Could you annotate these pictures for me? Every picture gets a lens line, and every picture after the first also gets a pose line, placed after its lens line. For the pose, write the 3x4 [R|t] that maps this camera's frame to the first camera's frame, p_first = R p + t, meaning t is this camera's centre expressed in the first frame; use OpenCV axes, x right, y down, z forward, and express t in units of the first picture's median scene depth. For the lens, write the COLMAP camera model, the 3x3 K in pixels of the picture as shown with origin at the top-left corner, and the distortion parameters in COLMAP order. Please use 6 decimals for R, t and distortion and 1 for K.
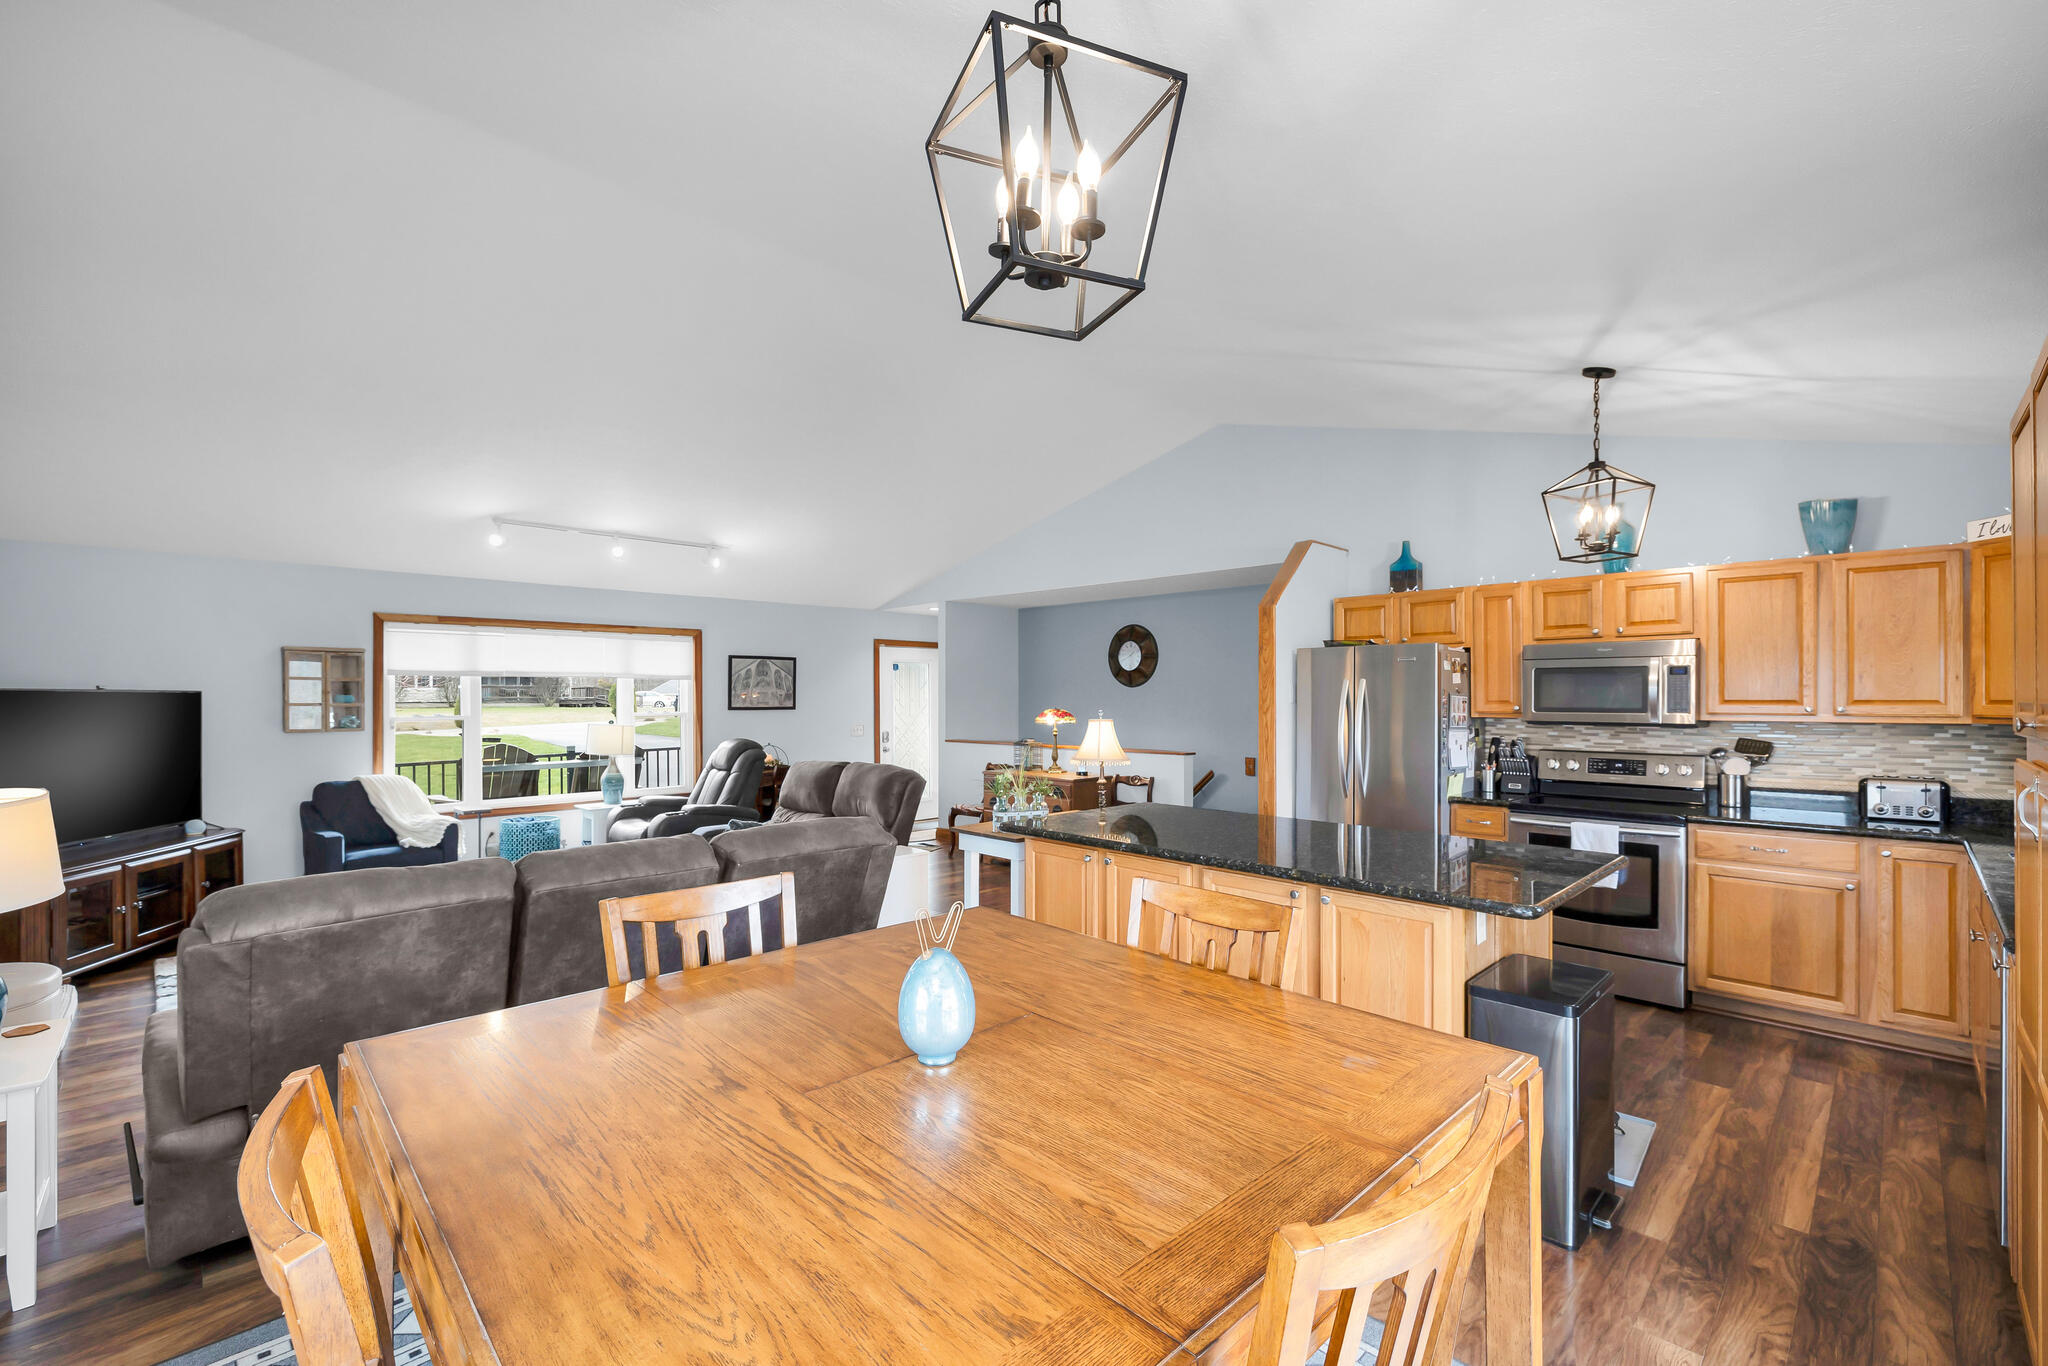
lens RADIAL K [[869.6, 0, 1032.0], [0, 869.6, 698.2], [0, 0, 1]] dist [-0.000187, -0.000268]
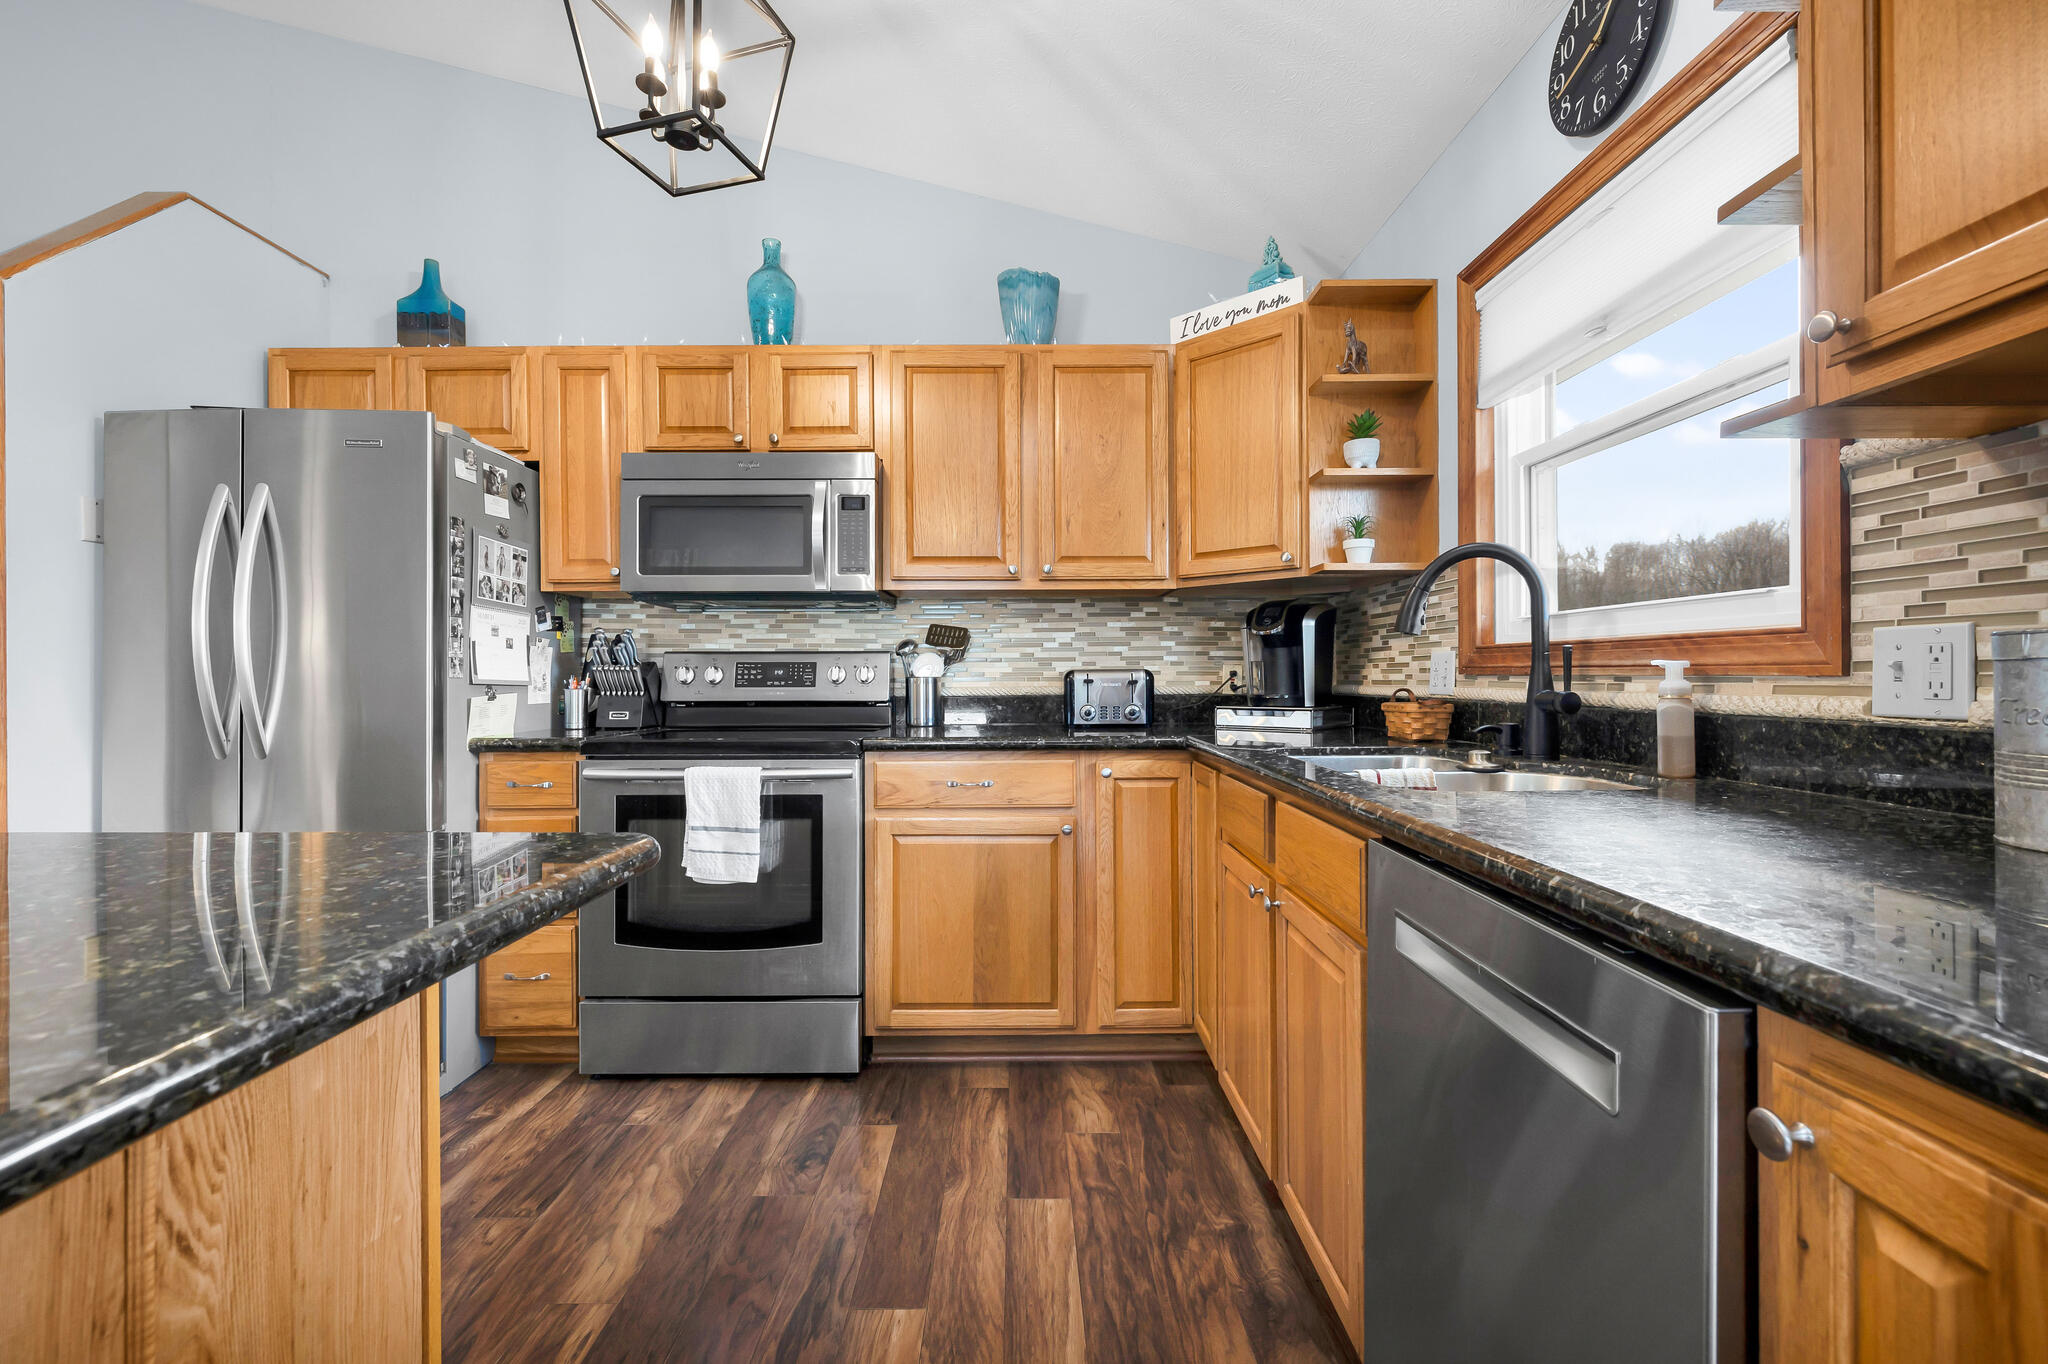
lens RADIAL K [[869.6, 0, 1023.1], [0, 869.6, 674.8], [0, 0, 1]] dist [-0.000187, -0.000268]
pose [[0.701304, -0.002789, 0.712857, 0.383510], [0.003014, 0.999995, 0.000947, 0.085108], [-0.712856, 0.001484, 0.701309, 0.477245]]
